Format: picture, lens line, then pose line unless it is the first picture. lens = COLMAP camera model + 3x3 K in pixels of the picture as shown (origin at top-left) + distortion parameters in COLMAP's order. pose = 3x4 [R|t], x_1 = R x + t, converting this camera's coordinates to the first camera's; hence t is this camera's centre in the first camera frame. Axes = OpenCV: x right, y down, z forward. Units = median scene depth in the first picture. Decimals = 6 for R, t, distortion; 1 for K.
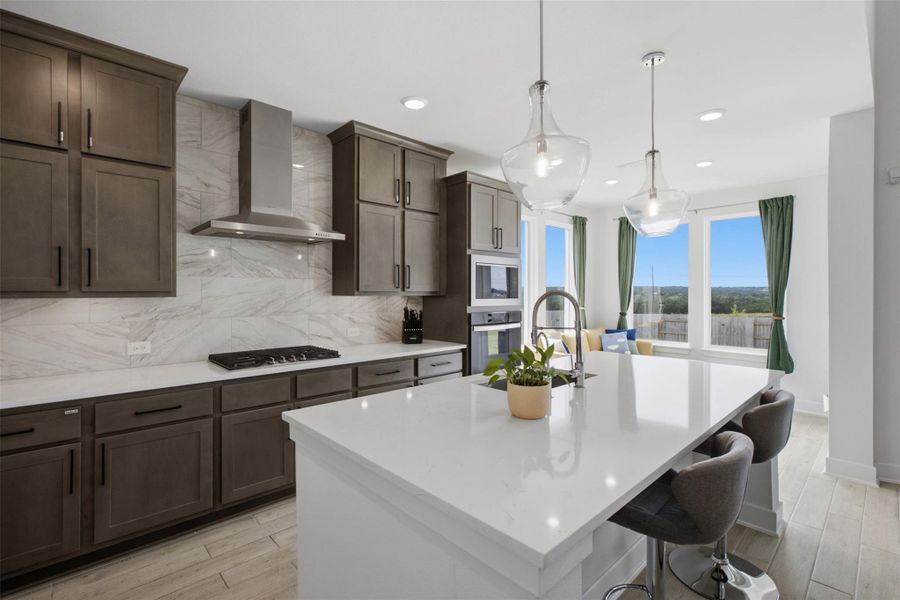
lens RADIAL K [[414.0, 0, 446.1], [0, 414.0, 293.7], [0, 0, 1]] dist [-0.010044, 0.001969]
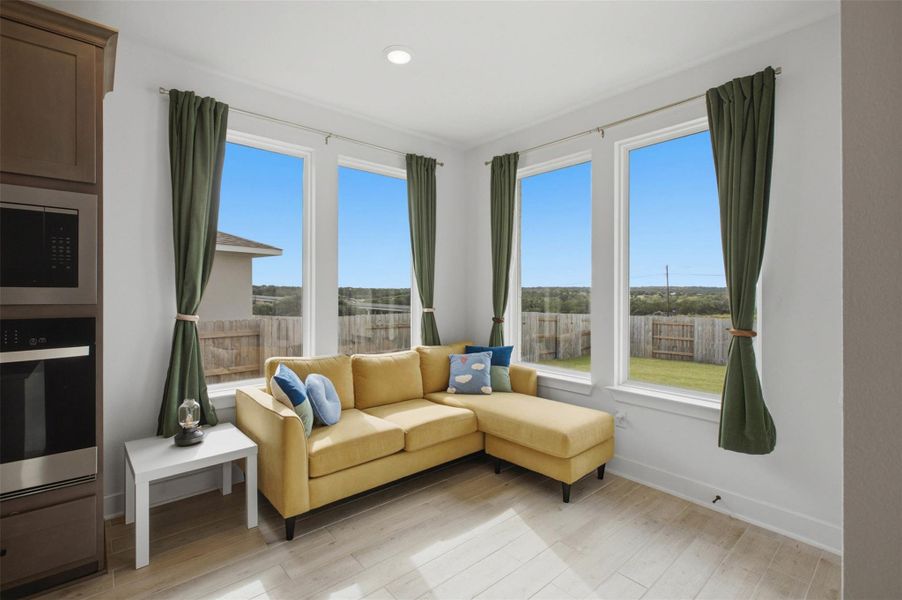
lens RADIAL K [[414.9, 0, 445.1], [0, 414.9, 292.6], [0, 0, 1]] dist [-0.010044, 0.001969]
pose [[0.999281, 0.000772, -0.037915, 0.403696], [-0.000900, 0.999994, -0.003364, 0.012497], [0.037913, 0.003396, 0.999275, 0.430152]]
